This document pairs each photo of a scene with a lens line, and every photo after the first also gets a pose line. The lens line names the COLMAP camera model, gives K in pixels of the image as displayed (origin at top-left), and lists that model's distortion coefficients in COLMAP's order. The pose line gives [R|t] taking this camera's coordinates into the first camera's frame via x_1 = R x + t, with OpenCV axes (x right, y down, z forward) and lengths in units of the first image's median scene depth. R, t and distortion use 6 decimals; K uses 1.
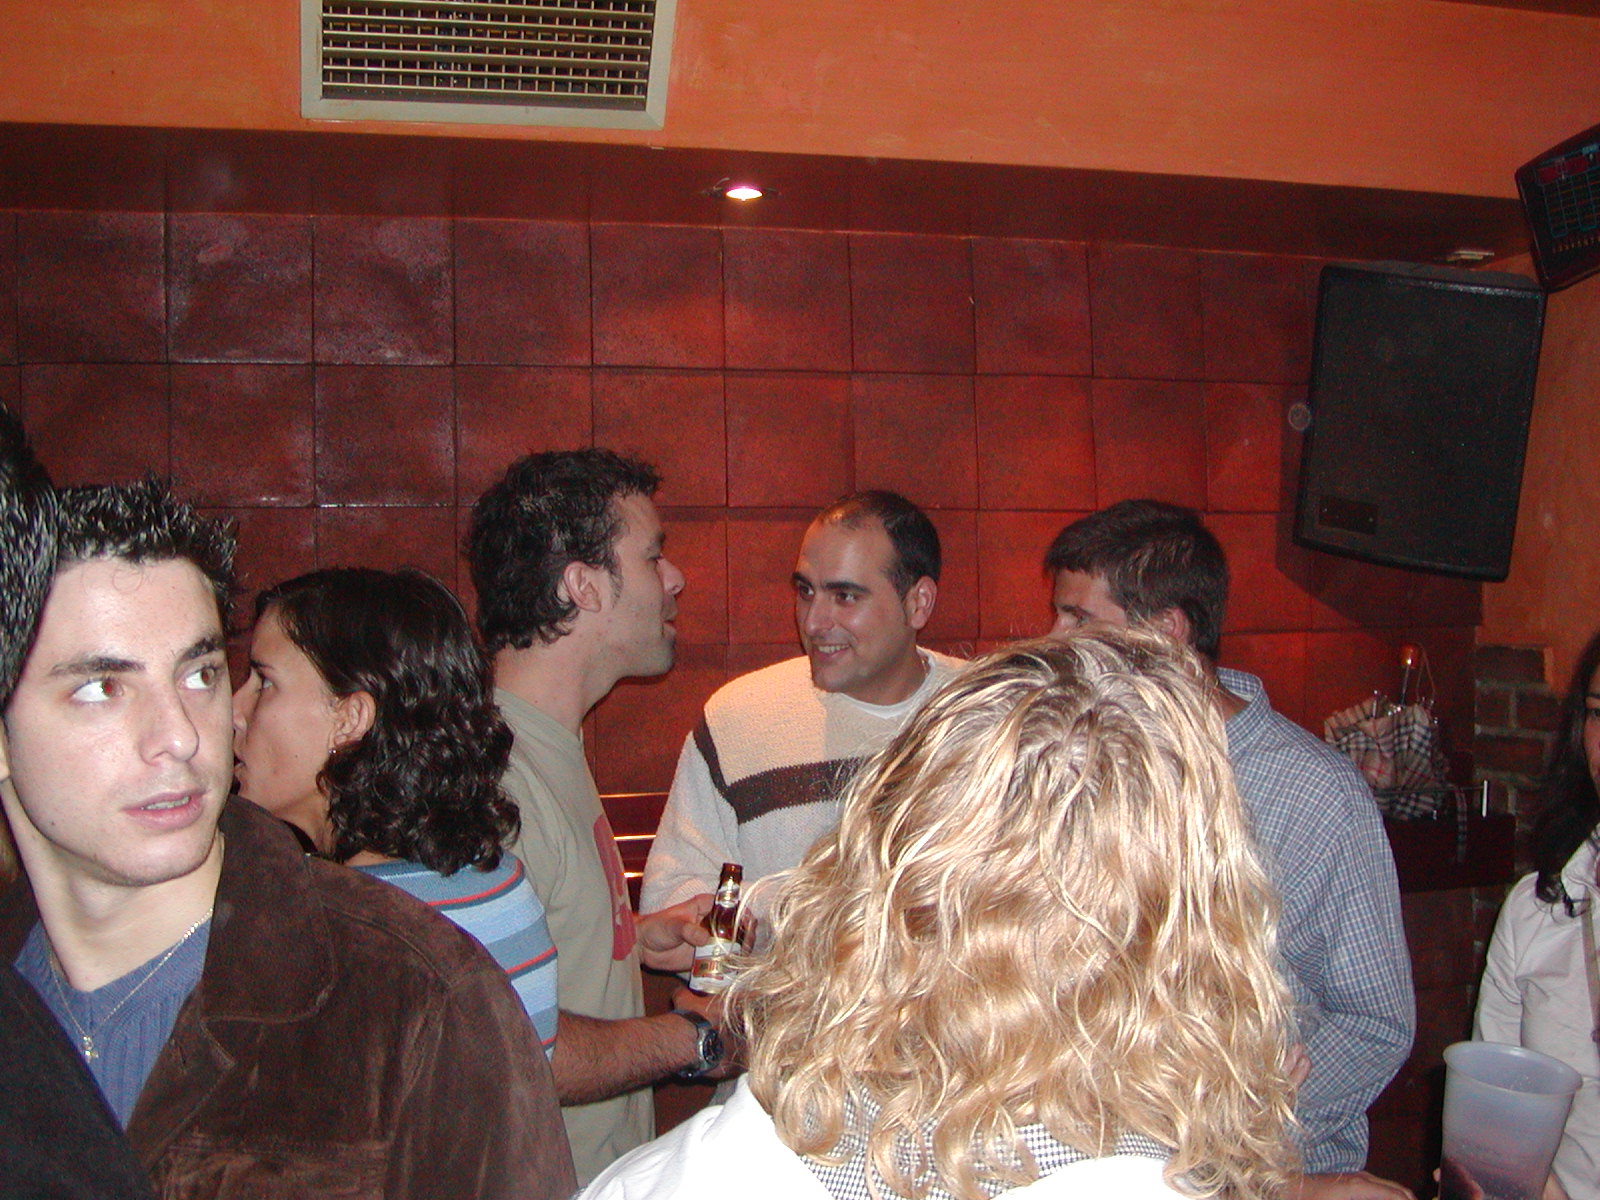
lens RADIAL K [[1782.8, 0, 857.8], [0, 1782.8, 592.6], [0, 0, 1]] dist [-0.210510, 0.246946]
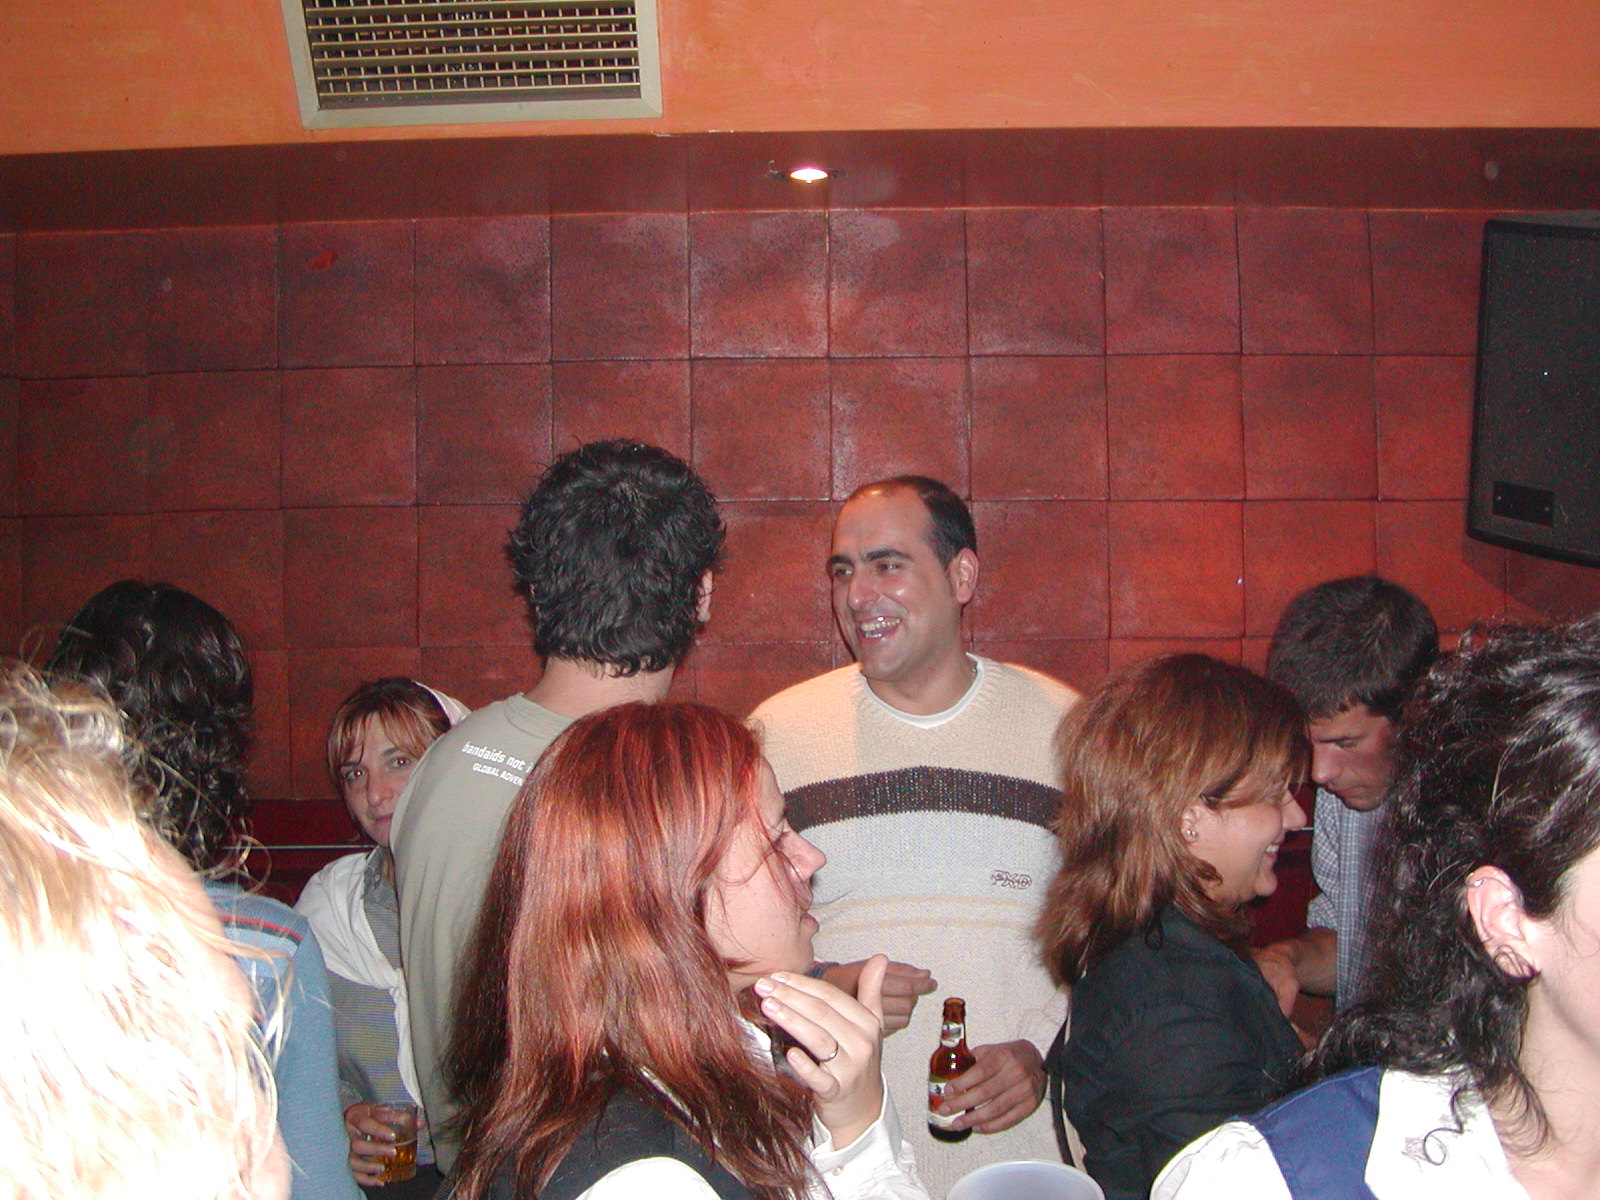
lens RADIAL K [[1782.8, 0, 857.8], [0, 1782.8, 592.6], [0, 0, 1]] dist [-0.210510, 0.246946]
pose [[0.961614, 0.003766, -0.274379, 0.238406], [-0.000818, 0.999941, 0.010860, -0.010106], [0.274404, -0.010219, 0.961560, 0.087395]]
